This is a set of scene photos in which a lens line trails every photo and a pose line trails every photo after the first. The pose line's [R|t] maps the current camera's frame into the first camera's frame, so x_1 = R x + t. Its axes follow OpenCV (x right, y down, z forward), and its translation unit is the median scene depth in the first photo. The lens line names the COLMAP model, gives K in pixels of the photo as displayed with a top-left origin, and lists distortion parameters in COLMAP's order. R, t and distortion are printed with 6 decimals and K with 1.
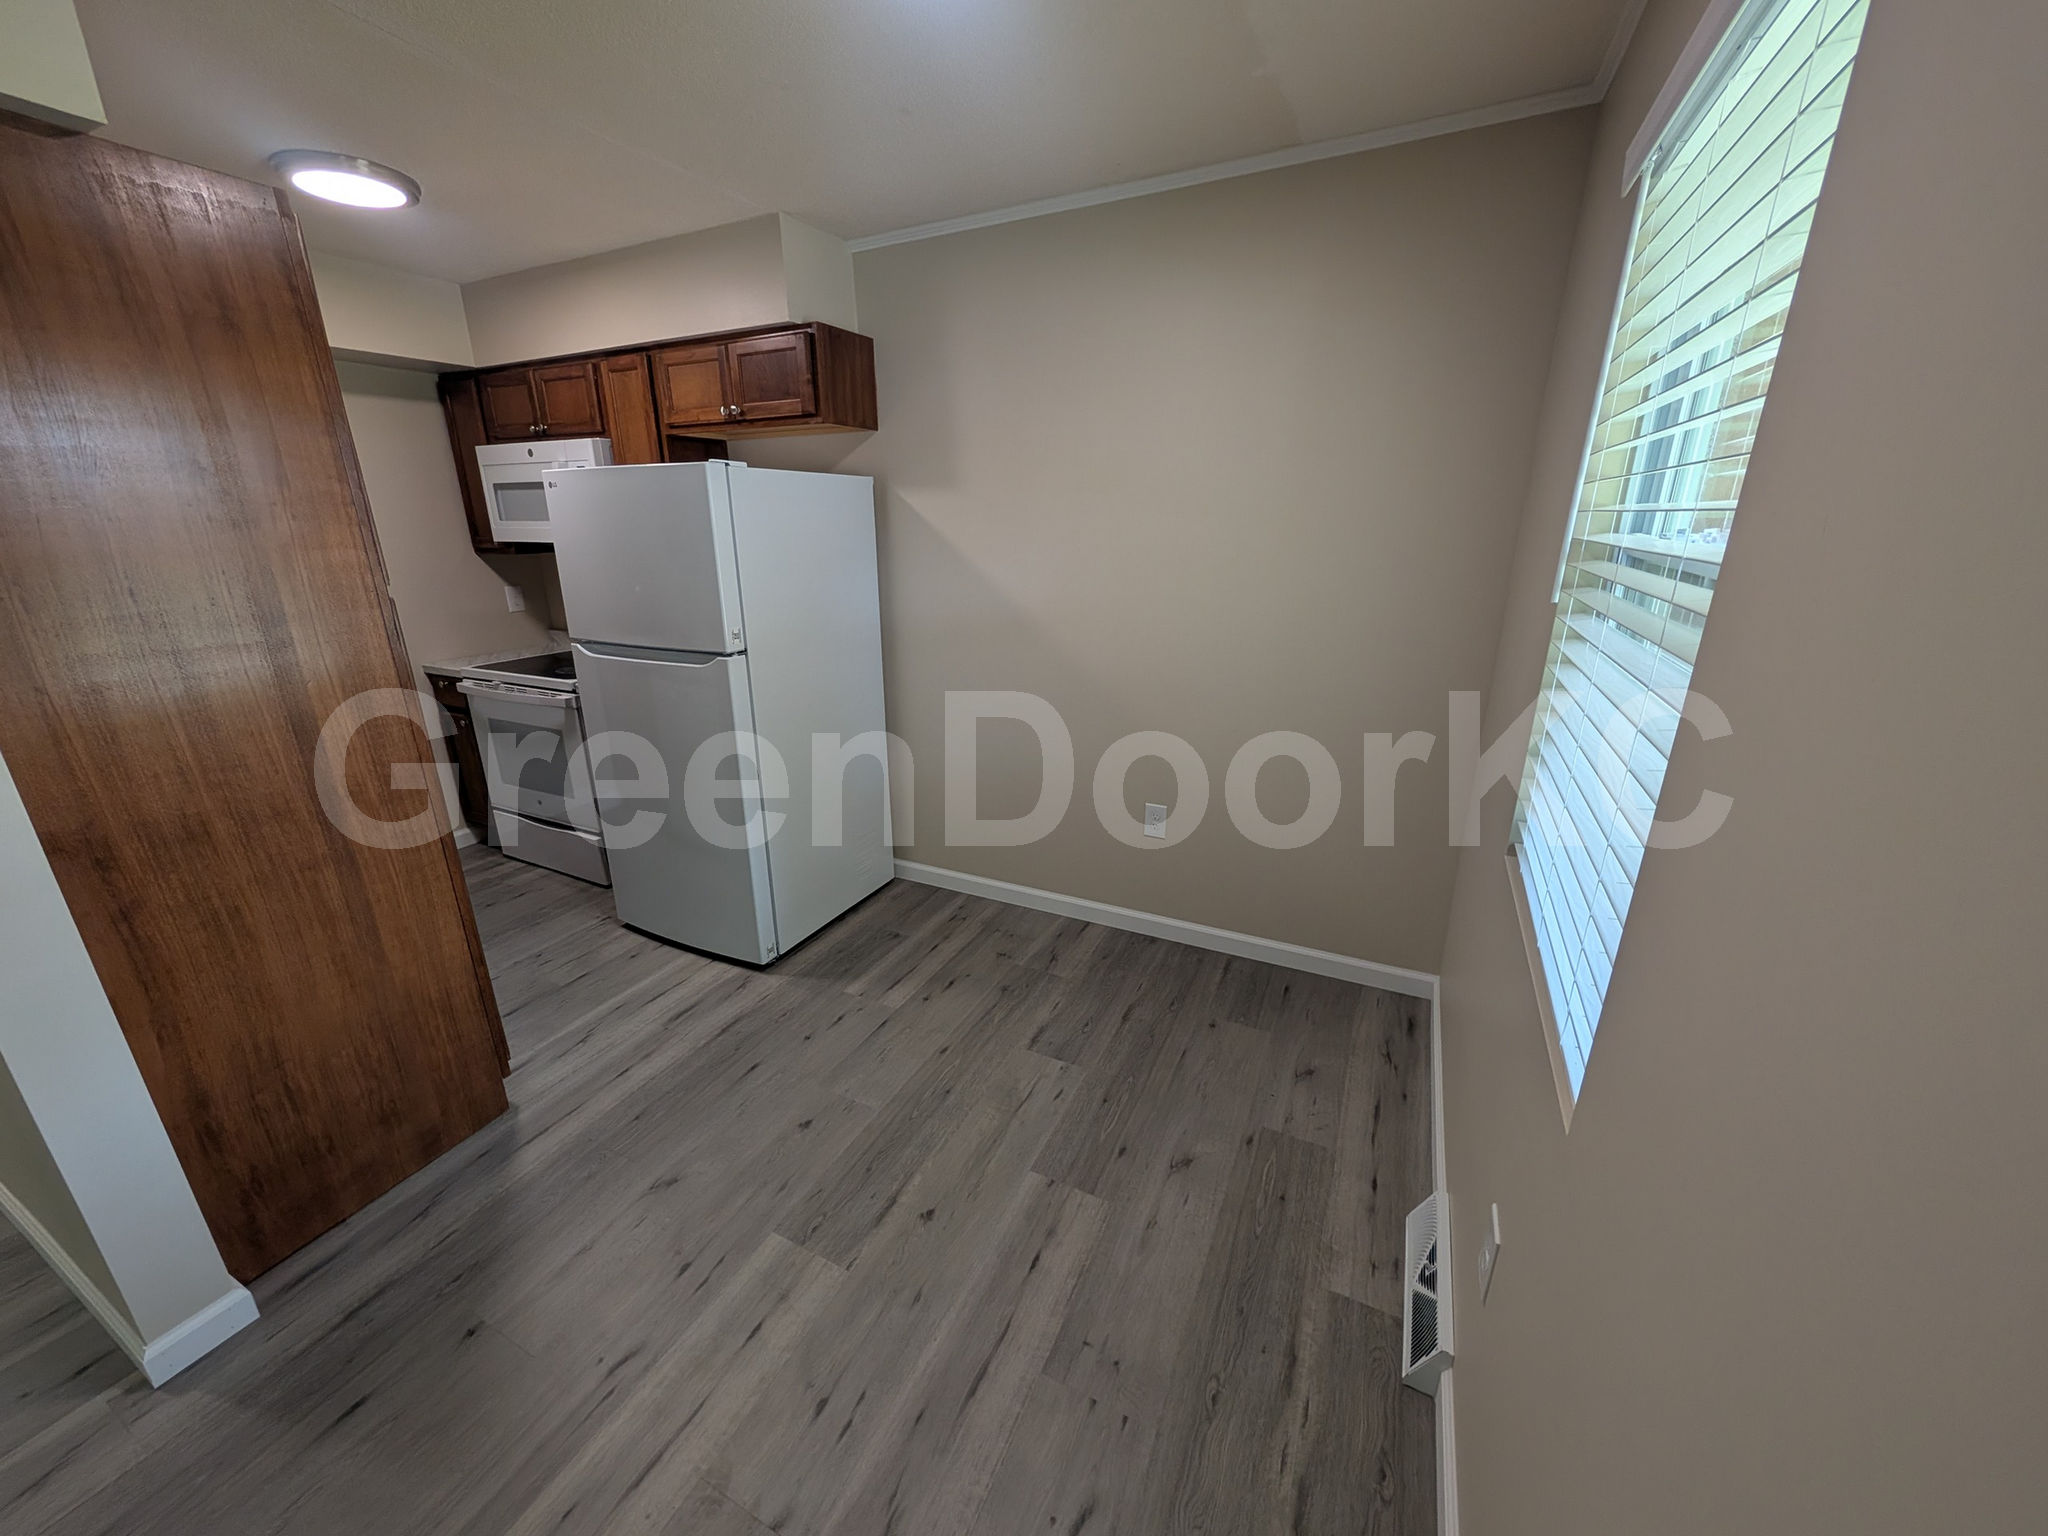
lens RADIAL K [[784.6, 0, 1028.1], [0, 784.6, 754.7], [0, 0, 1]] dist [-0.001171, 0.000093]
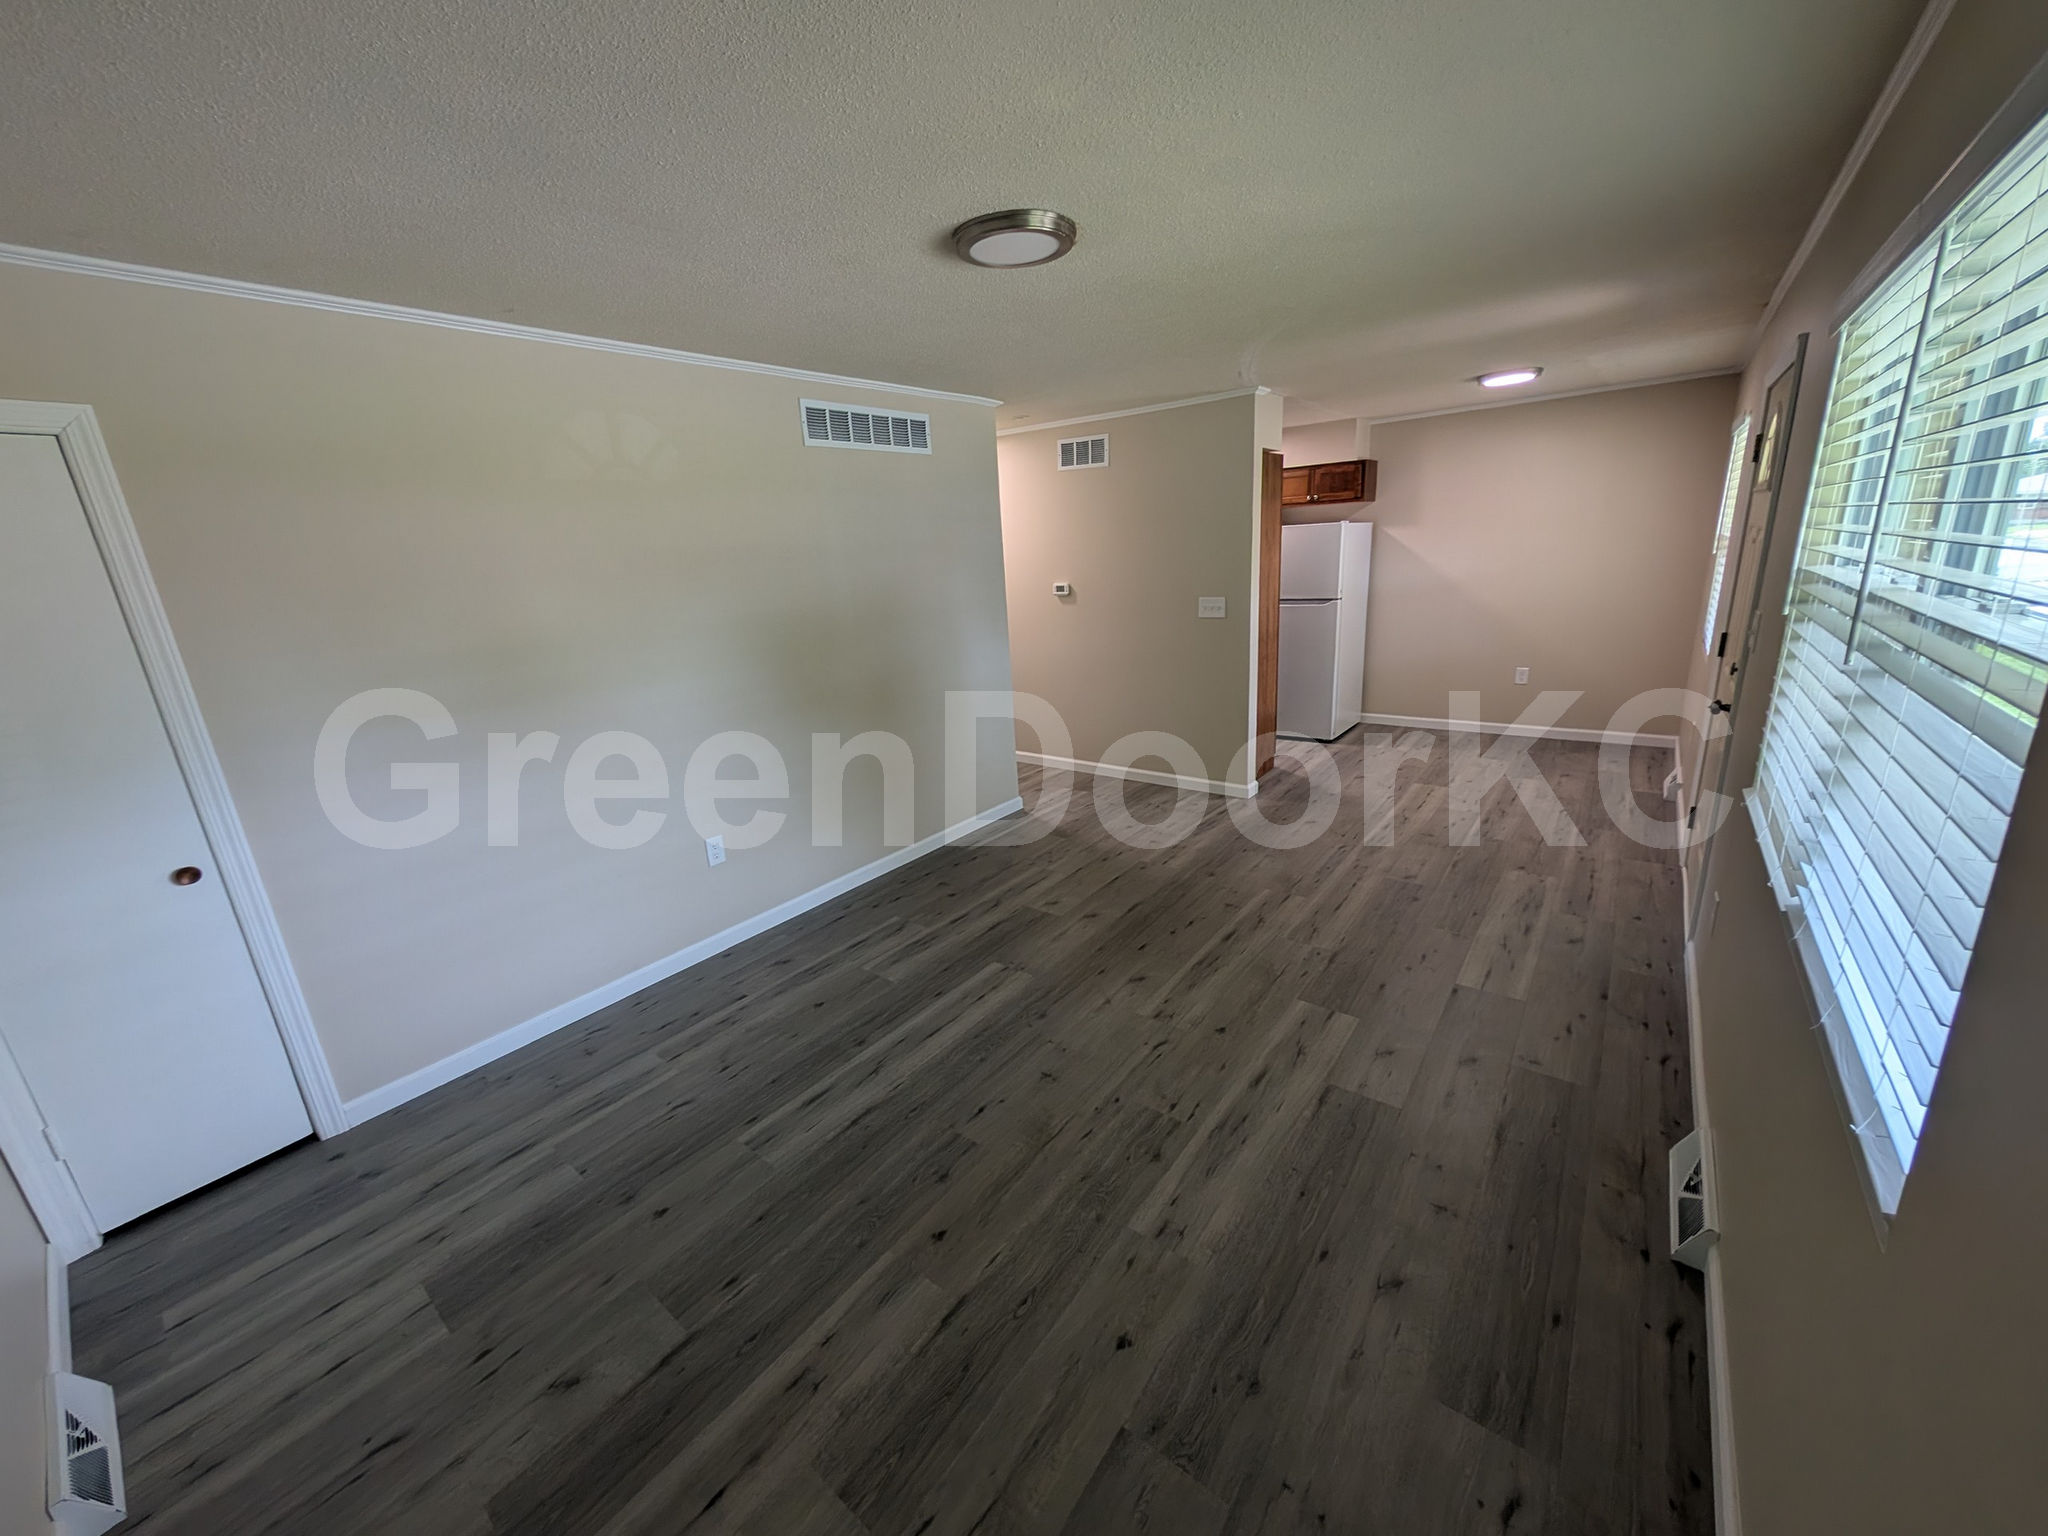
lens RADIAL K [[775.9, 0, 1024.0], [0, 775.9, 768.0], [0, 0, 1]] dist [0.002415, 0.000240]
pose [[0.972120, 0.002452, -0.234471, -0.457006], [-0.012551, 0.999056, -0.041590, 0.312329], [0.234148, 0.043374, 0.971233, -0.936618]]
